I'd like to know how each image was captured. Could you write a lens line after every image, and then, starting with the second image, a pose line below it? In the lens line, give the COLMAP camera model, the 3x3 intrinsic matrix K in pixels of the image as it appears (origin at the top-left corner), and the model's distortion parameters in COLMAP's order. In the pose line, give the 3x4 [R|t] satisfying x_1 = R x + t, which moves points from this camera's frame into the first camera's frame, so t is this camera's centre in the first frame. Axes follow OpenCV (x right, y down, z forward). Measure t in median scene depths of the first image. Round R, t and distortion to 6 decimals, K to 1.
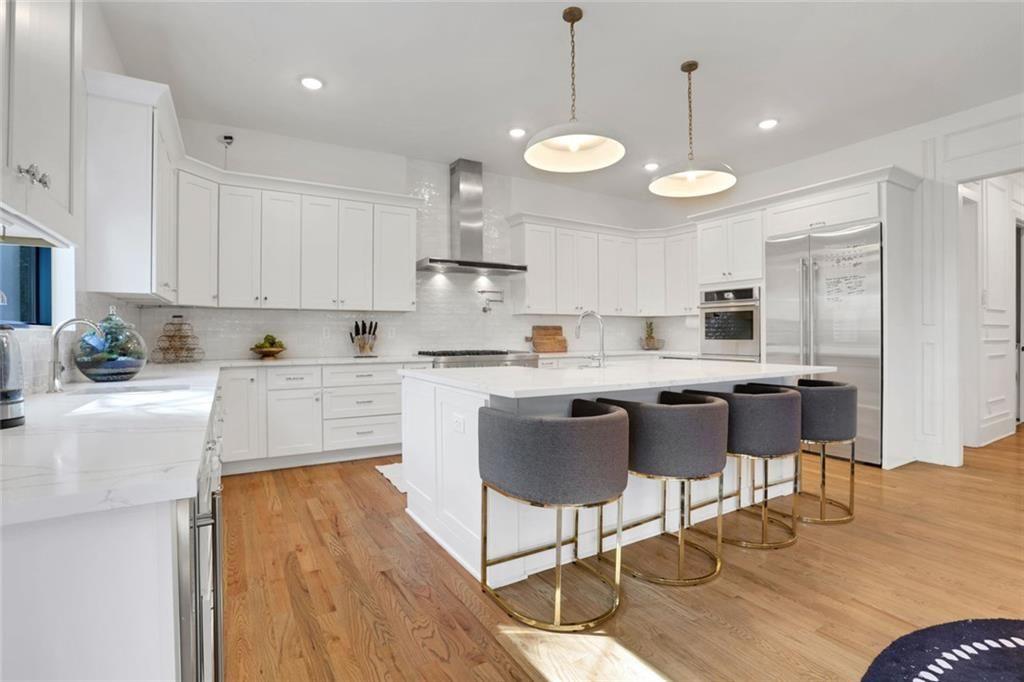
lens RADIAL K [[486.5, 0, 513.5], [0, 486.5, 333.8], [0, 0, 1]] dist [-0.051841, 0.021129]
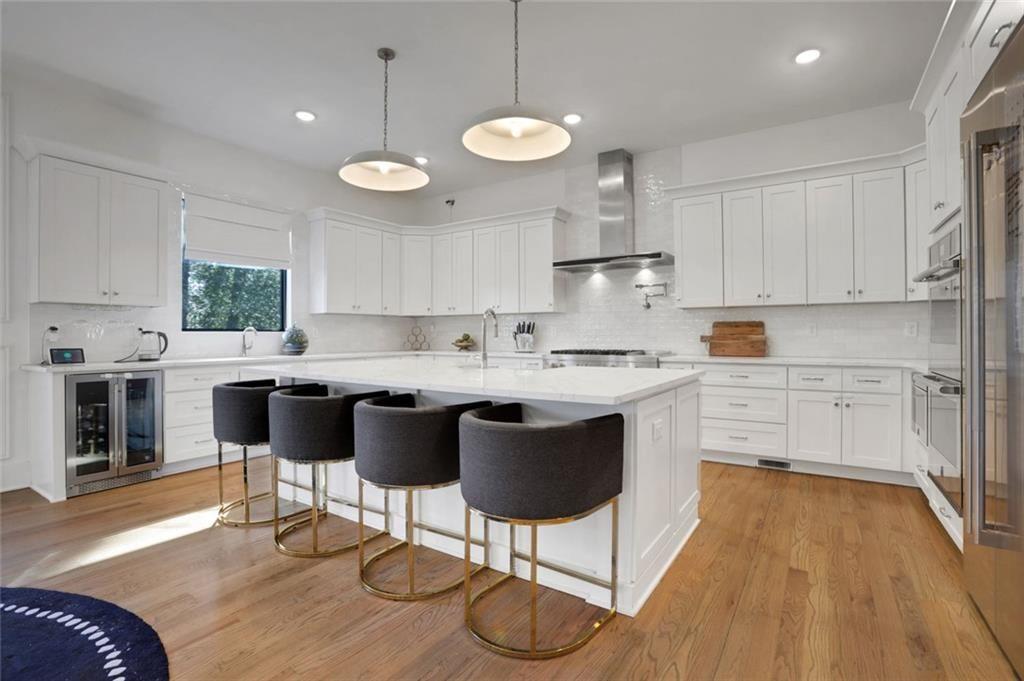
lens RADIAL K [[486.5, 0, 513.5], [0, 486.5, 333.3], [0, 0, 1]] dist [-0.051841, 0.021129]
pose [[0.426890, 0.000652, -0.904303, 0.739756], [0.004249, 0.999987, 0.002727, -0.001962], [0.904293, -0.005007, 0.426882, 0.451910]]
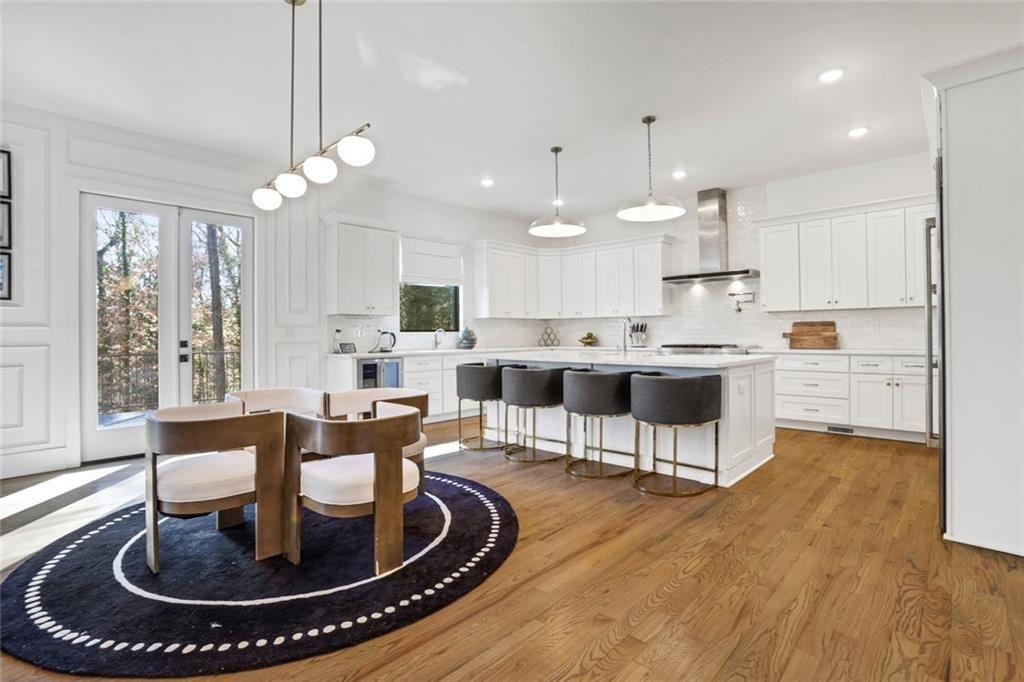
lens RADIAL K [[486.5, 0, 513.5], [0, 486.5, 333.8], [0, 0, 1]] dist [-0.051841, 0.021129]
pose [[0.261161, 0.001145, -0.965295, 1.030784], [0.010737, 0.999934, 0.004091, -0.003220], [0.965236, -0.011433, 0.261131, 0.217162]]
